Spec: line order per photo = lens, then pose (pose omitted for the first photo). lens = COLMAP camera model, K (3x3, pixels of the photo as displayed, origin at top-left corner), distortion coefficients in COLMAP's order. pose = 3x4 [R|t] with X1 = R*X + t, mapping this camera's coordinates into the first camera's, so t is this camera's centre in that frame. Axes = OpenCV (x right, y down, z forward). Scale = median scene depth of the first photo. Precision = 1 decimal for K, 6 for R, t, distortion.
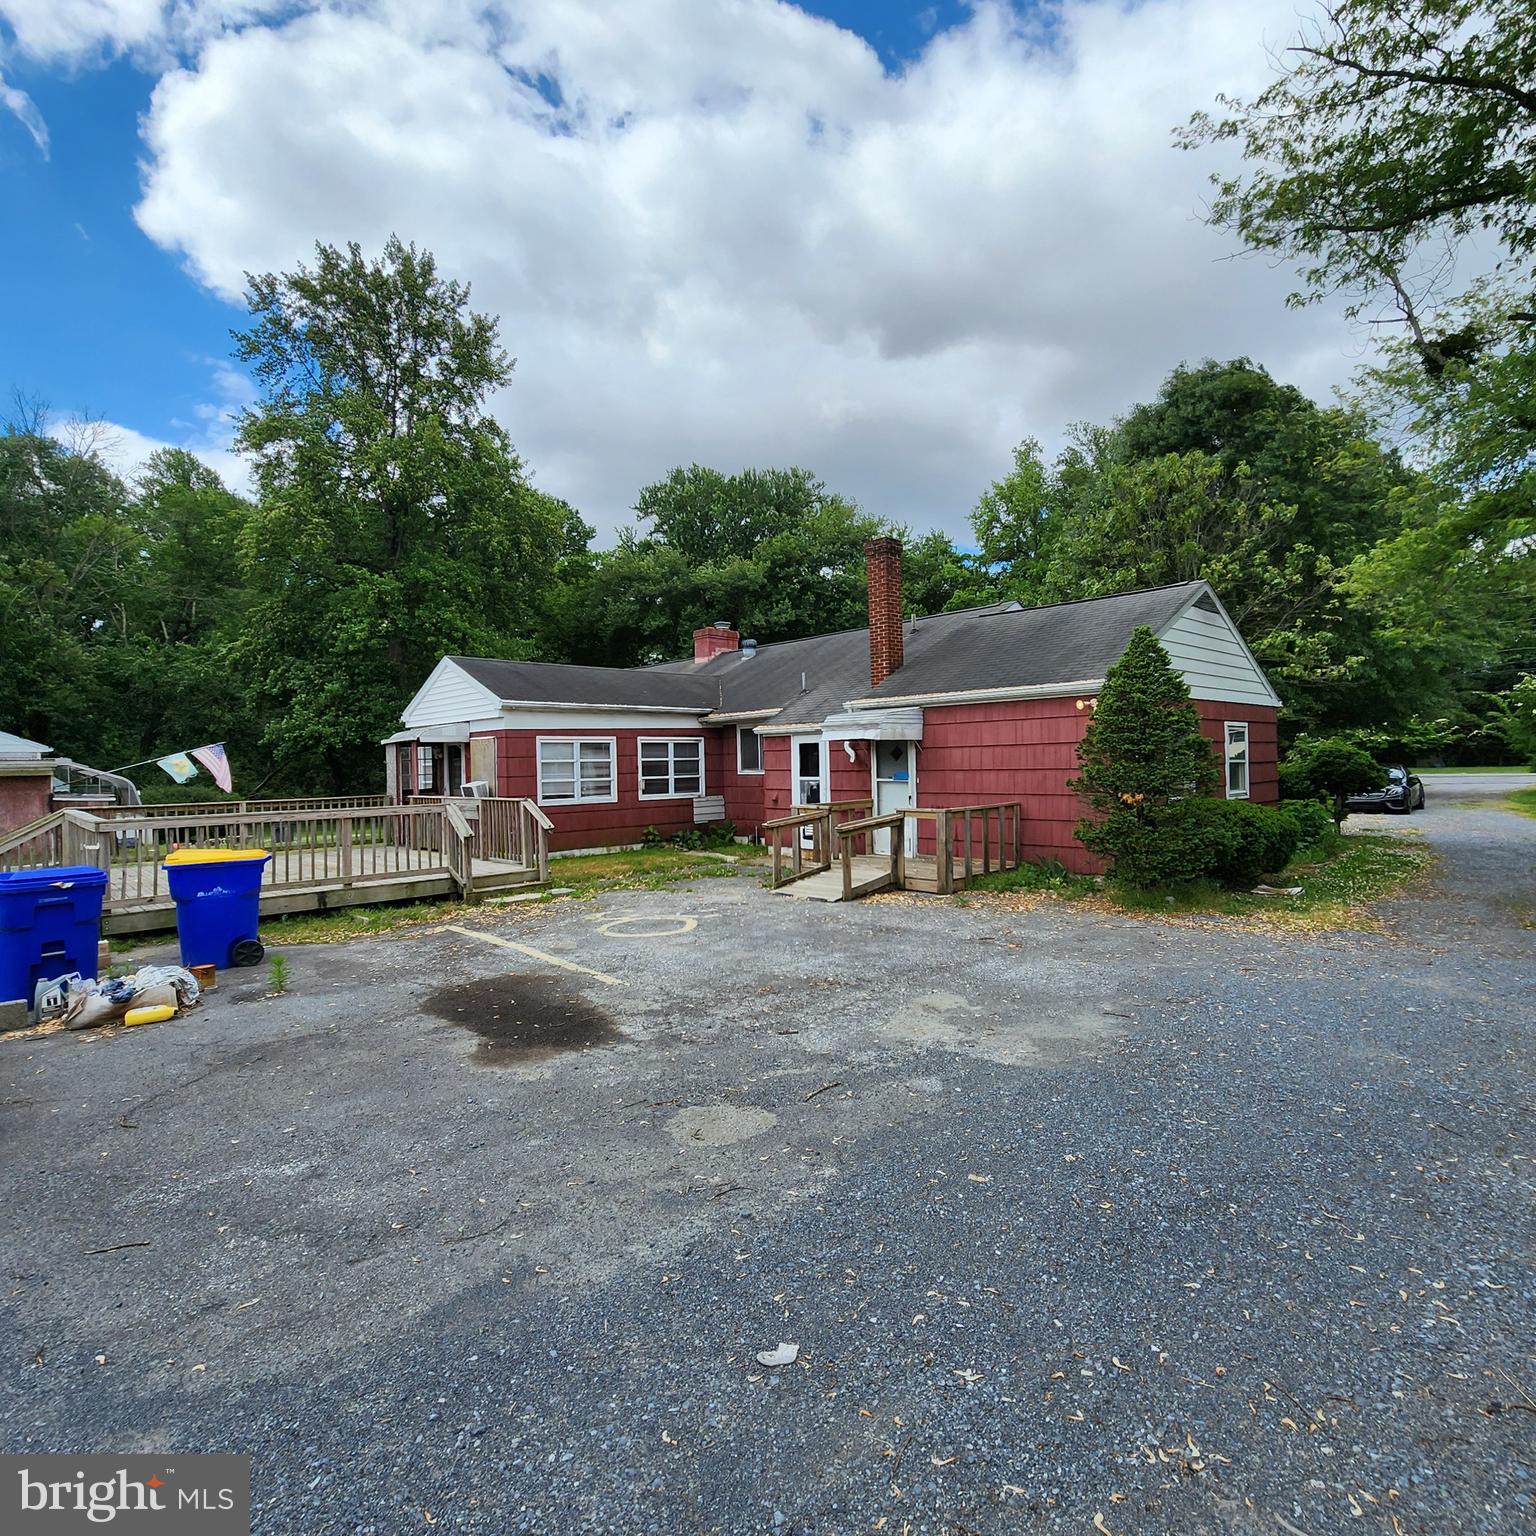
lens RADIAL K [[849.2, 0, 782.4], [0, 849.2, 759.9], [0, 0, 1]] dist [0.004585, -0.002114]
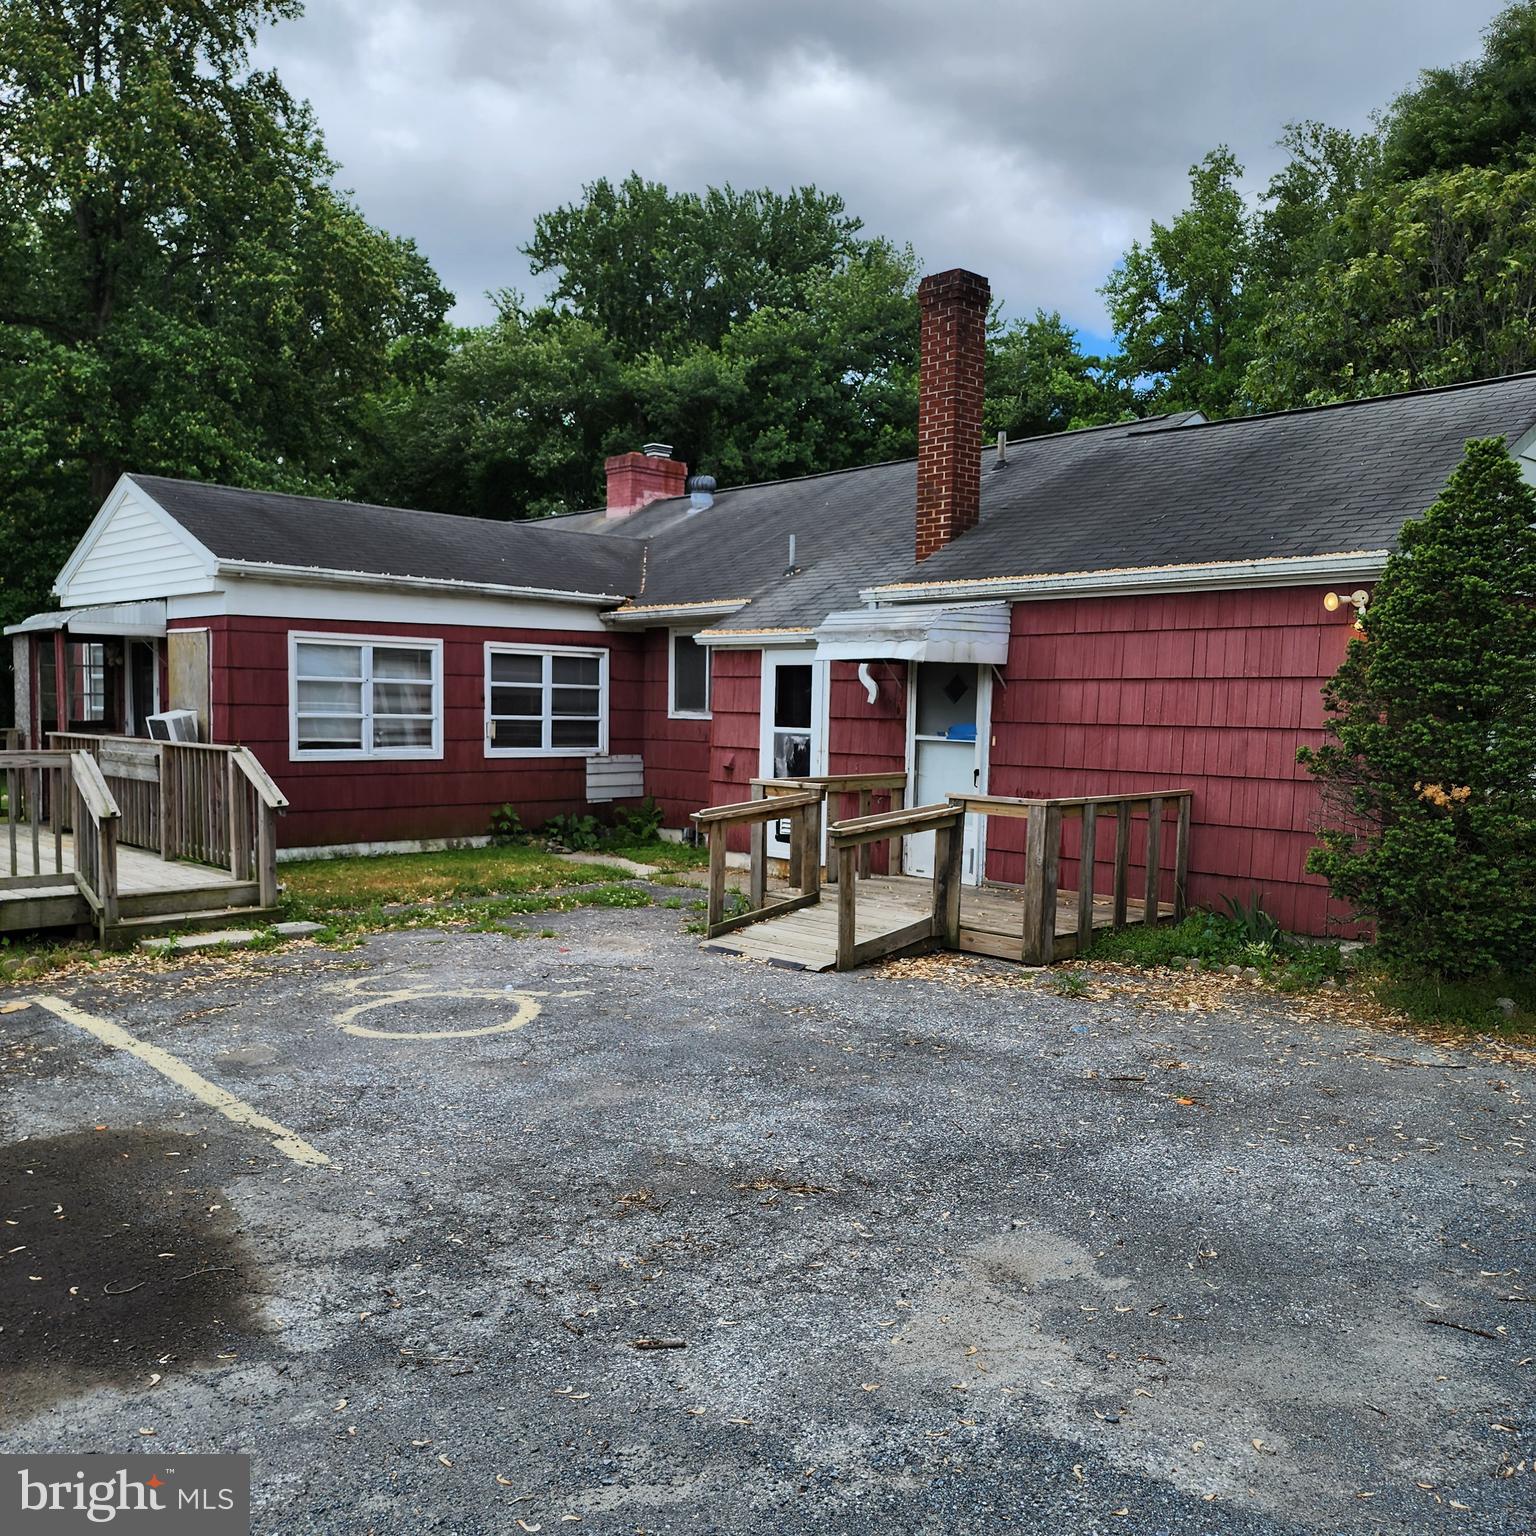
lens RADIAL K [[1364.1, 0, 752.7], [0, 1364.1, 803.9], [0, 0, 1]] dist [0.127672, -0.158202]
pose [[0.999196, 0.038757, -0.010263, 0.019892], [-0.037854, 0.996312, 0.077002, 0.002862], [0.013209, -0.076551, 0.996978, 0.145388]]
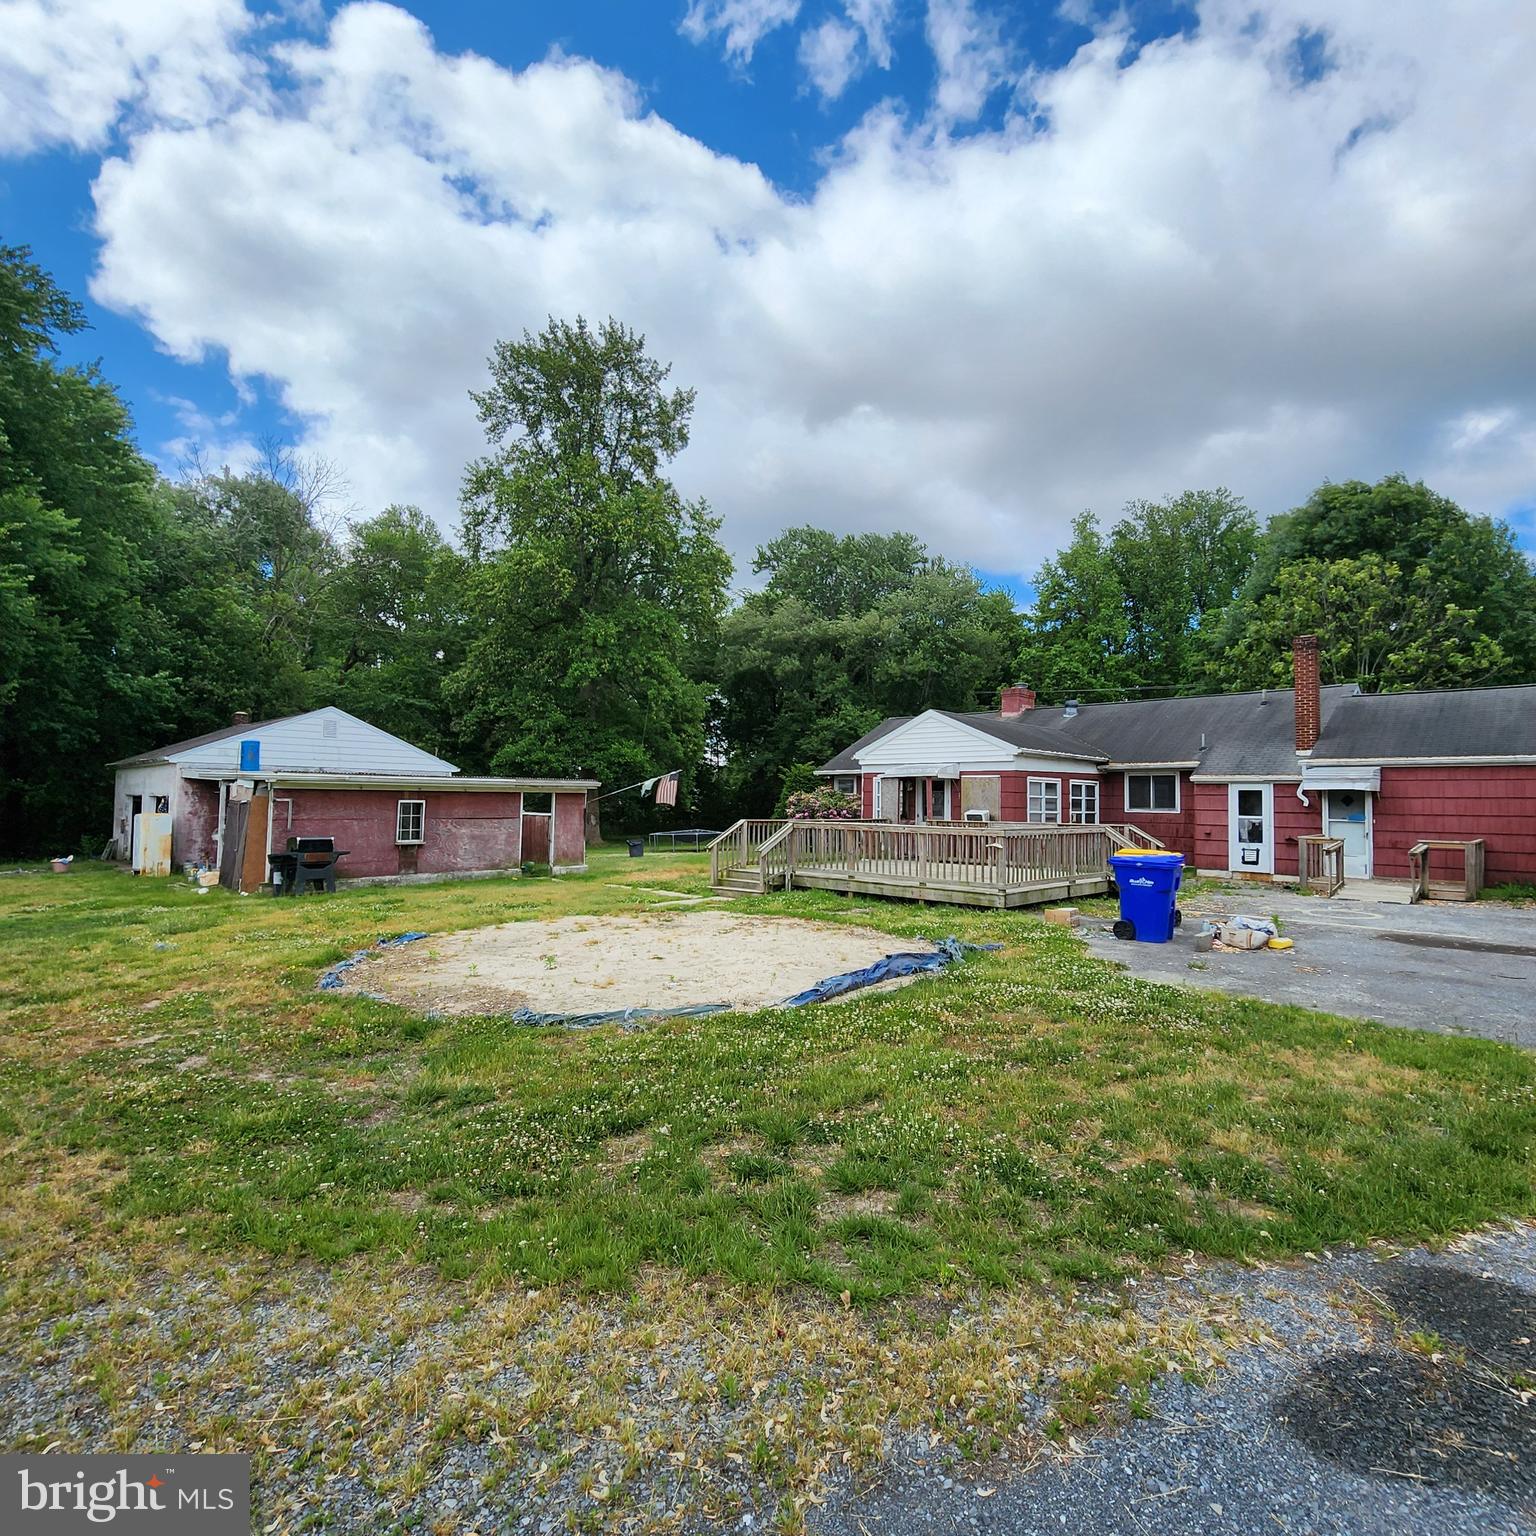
lens RADIAL K [[849.2, 0, 782.4], [0, 849.2, 759.9], [0, 0, 1]] dist [0.004585, -0.002114]
pose [[0.998514, 0.037451, 0.039595, -0.836885], [-0.035544, 0.998223, -0.047825, 0.025065], [-0.041316, 0.046346, 0.998071, -0.308365]]
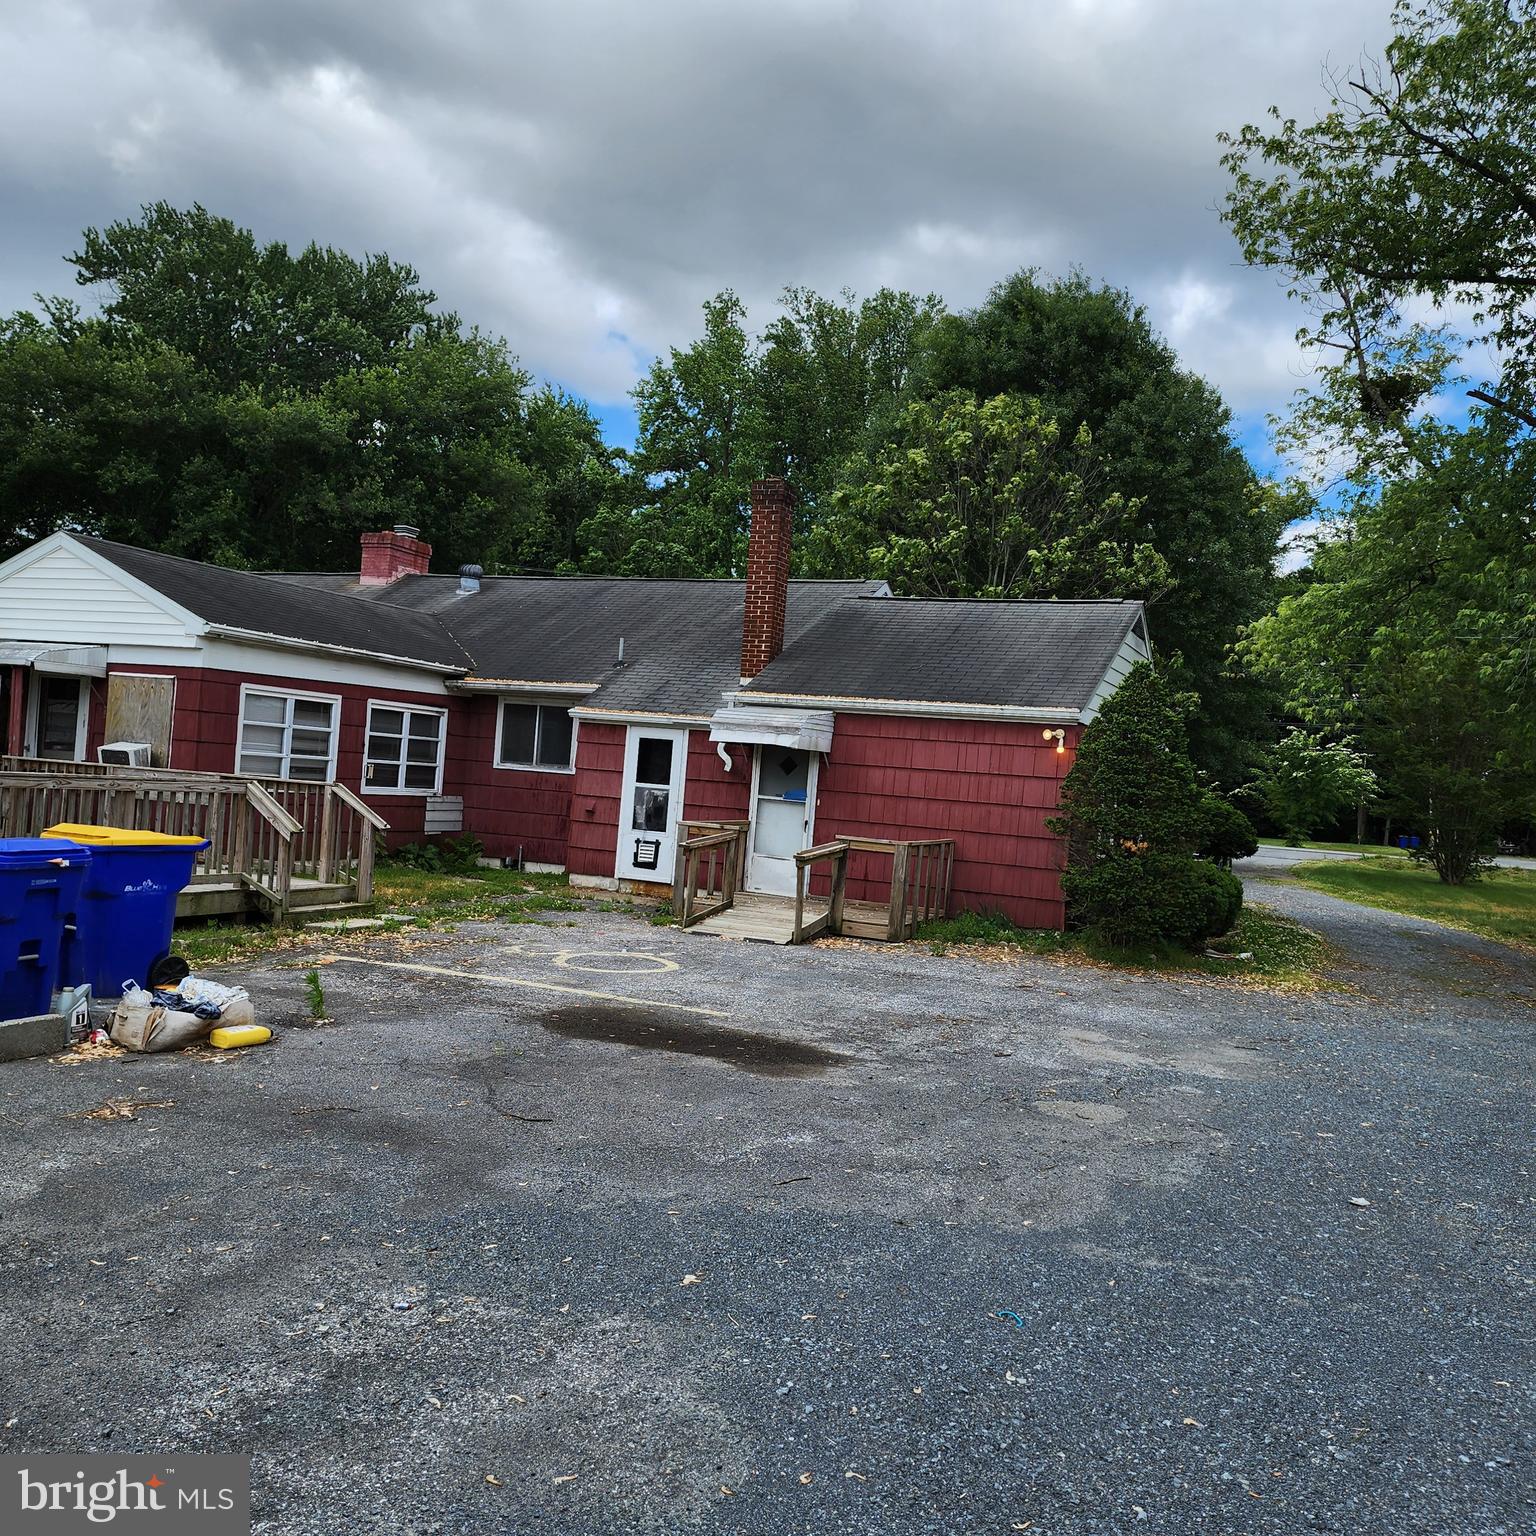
lens RADIAL K [[1367.5, 0, 782.4], [0, 1367.5, 765.8], [0, 0, 1]] dist [0.133517, -0.137056]
pose [[0.916861, 0.095005, 0.387738, -0.373534], [-0.097275, 0.995162, -0.013816, 0.010892], [-0.387174, -0.025050, 0.921666, -0.166102]]
